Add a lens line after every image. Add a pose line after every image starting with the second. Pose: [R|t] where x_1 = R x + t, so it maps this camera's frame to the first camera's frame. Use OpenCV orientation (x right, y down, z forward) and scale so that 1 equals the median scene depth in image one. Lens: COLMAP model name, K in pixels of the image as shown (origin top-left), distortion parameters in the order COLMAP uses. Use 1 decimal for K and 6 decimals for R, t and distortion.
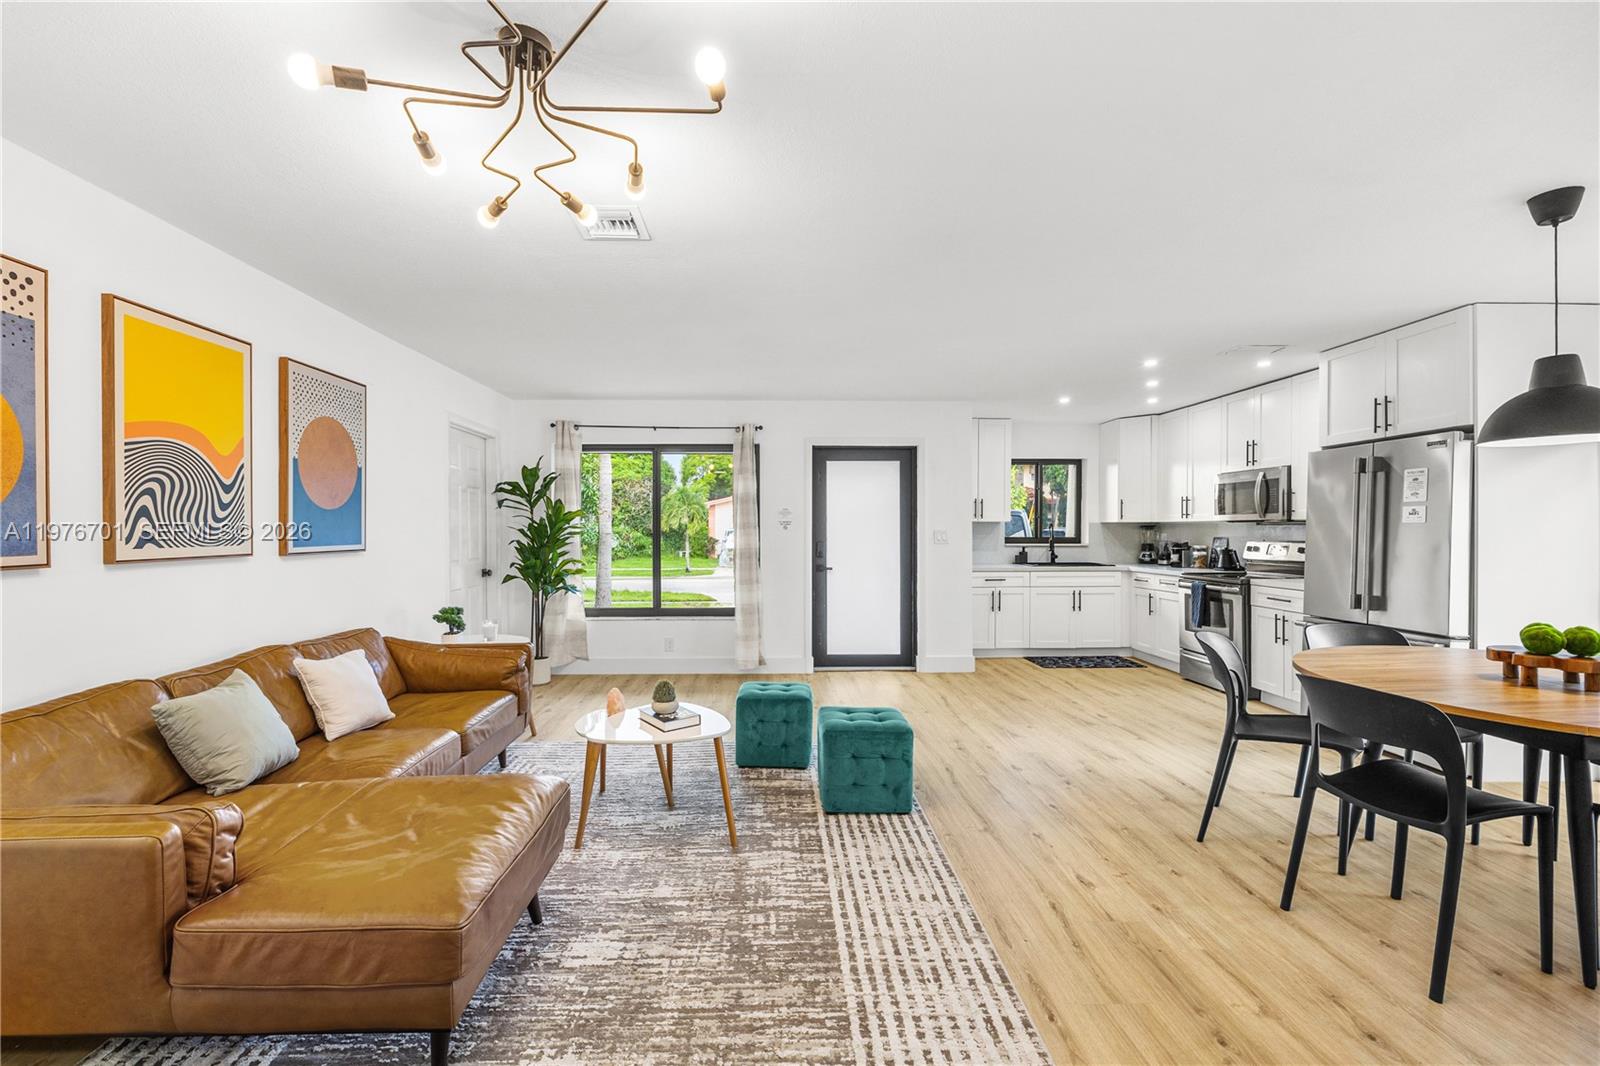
lens RADIAL K [[666.2, 0, 782.7], [0, 666.2, 532.8], [0, 0, 1]] dist [-0.001002, -0.000580]
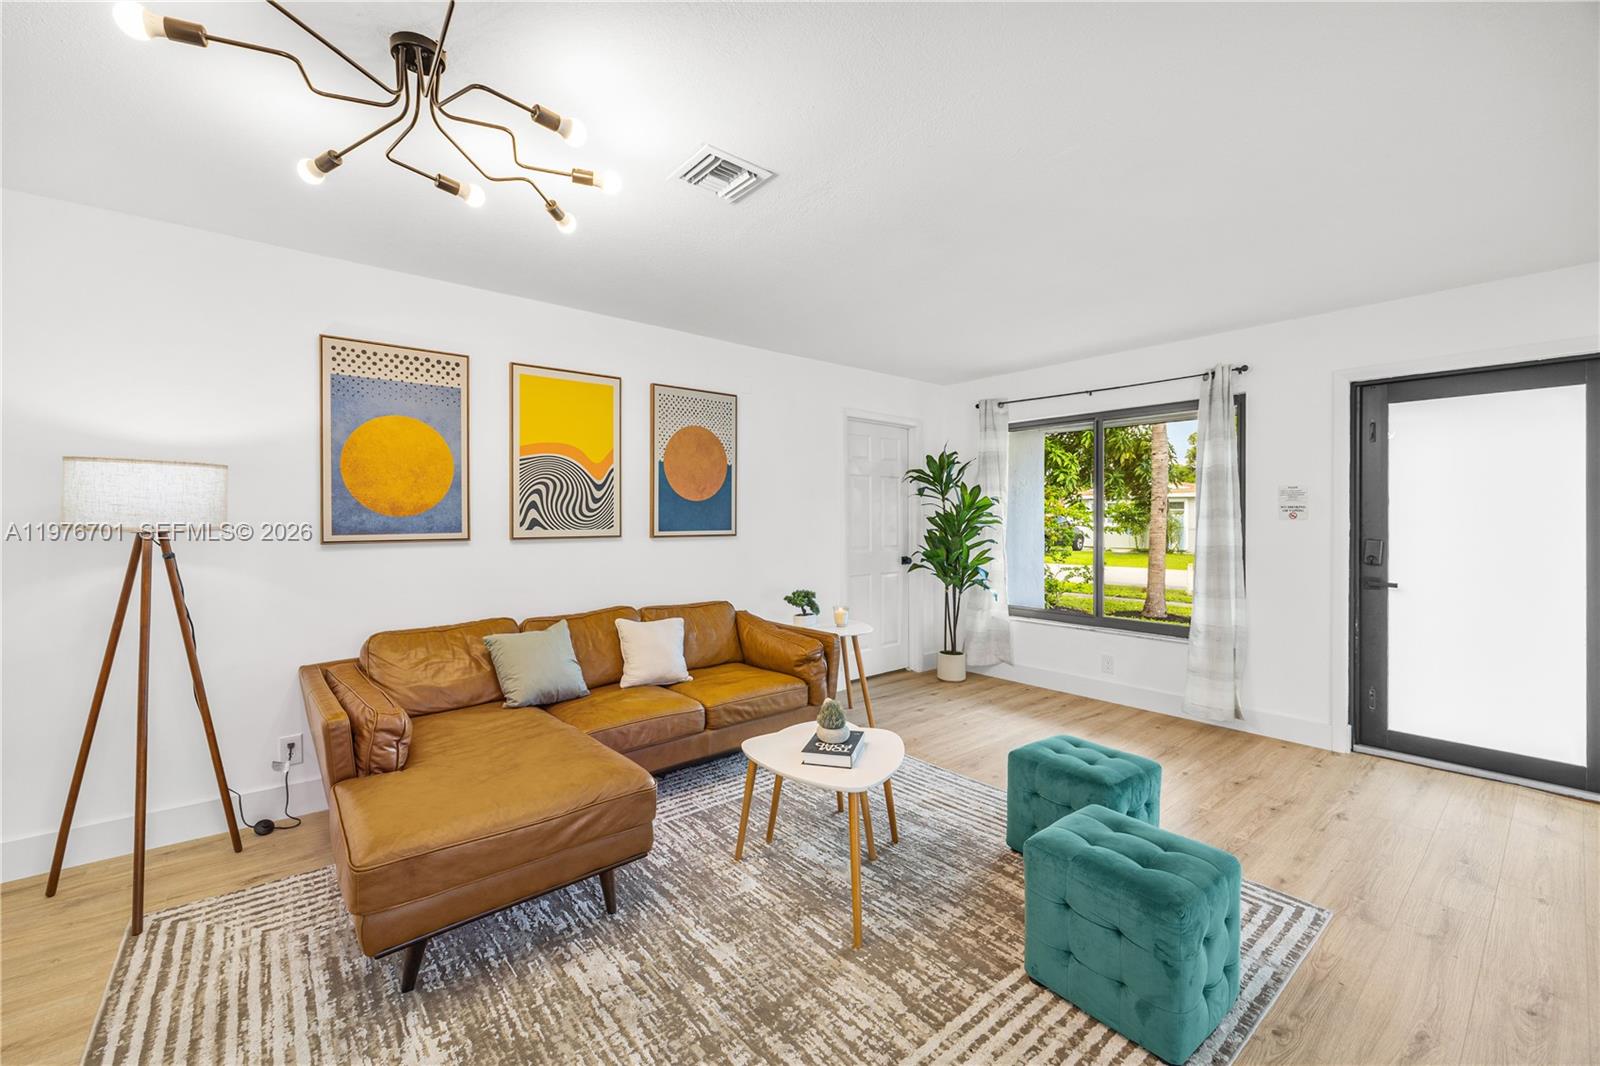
lens RADIAL K [[647.1, 0, 771.6], [0, 647.1, 516.6], [0, 0, 1]] dist [-0.000712, 0.000283]
pose [[0.602837, 0.001312, -0.797864, 0.332501], [-0.006808, 0.999971, -0.003499, -0.002987], [0.797836, 0.007541, 0.602828, 0.366181]]
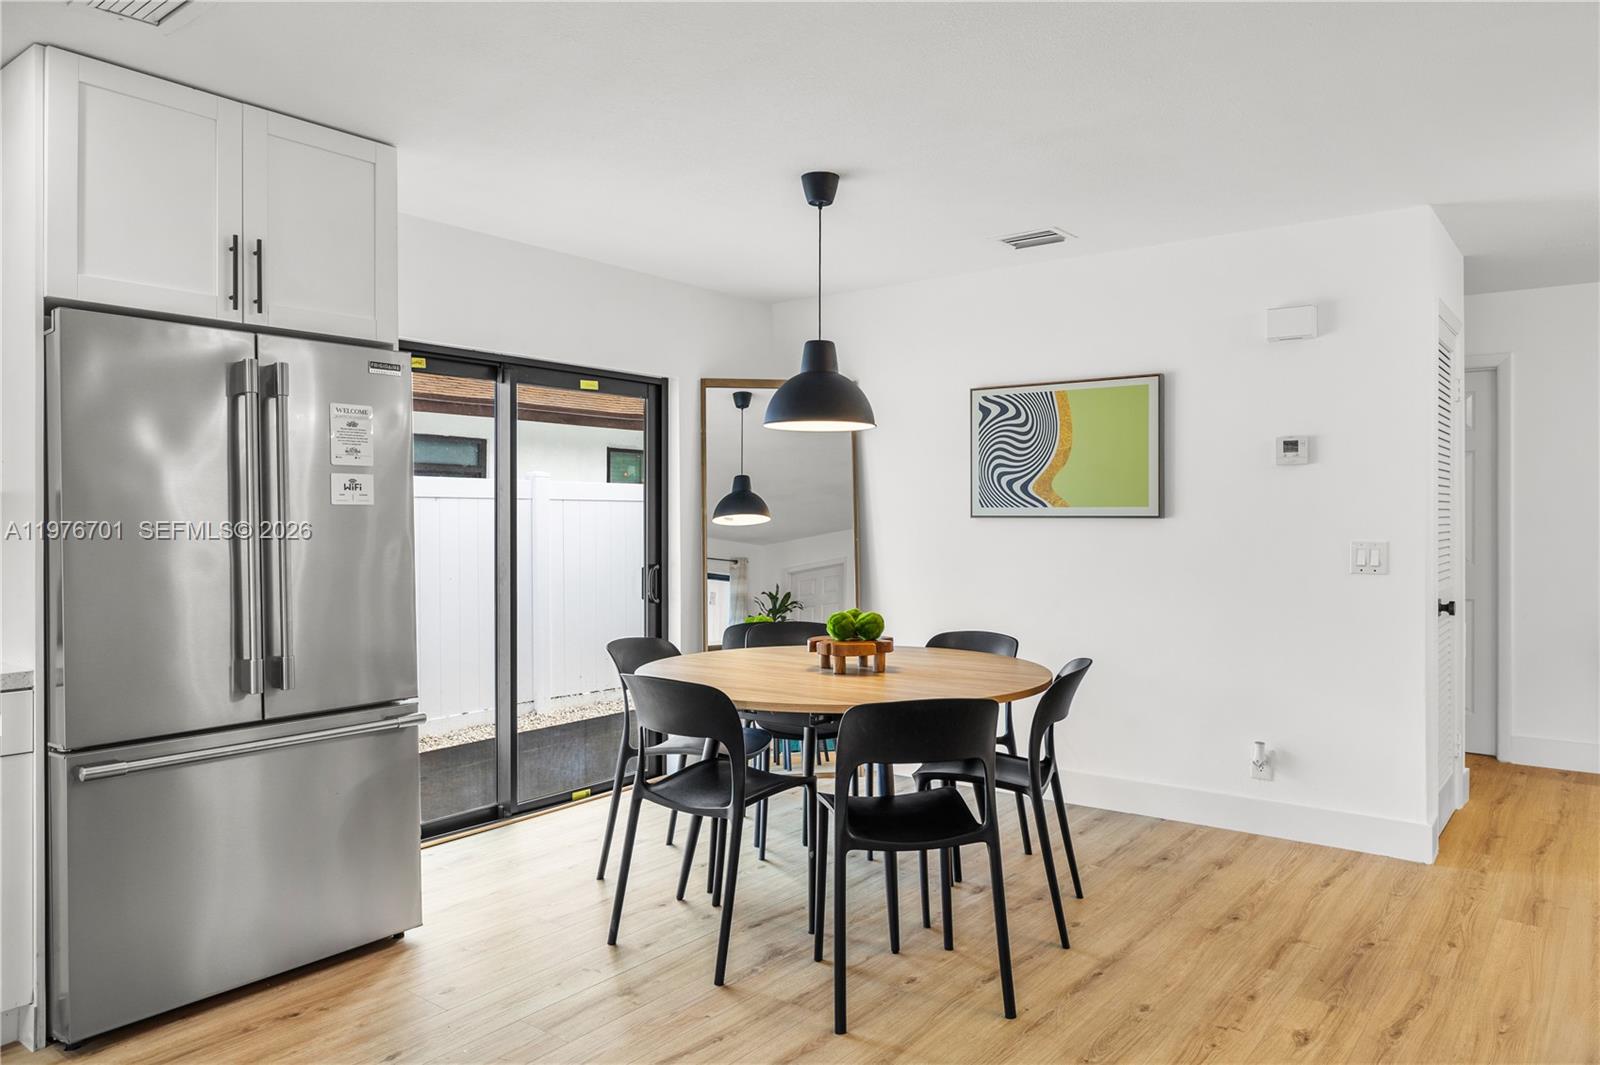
lens RADIAL K [[1083.6, 0, 851.2], [0, 1083.6, 515.3], [0, 0, 1]] dist [-0.005472, -0.001065]
pose [[-0.789679, 0.003427, 0.613511, 0.095254], [0.004551, 0.999990, 0.000272, -0.005309], [-0.613504, 0.003007, -0.789686, 1.458136]]
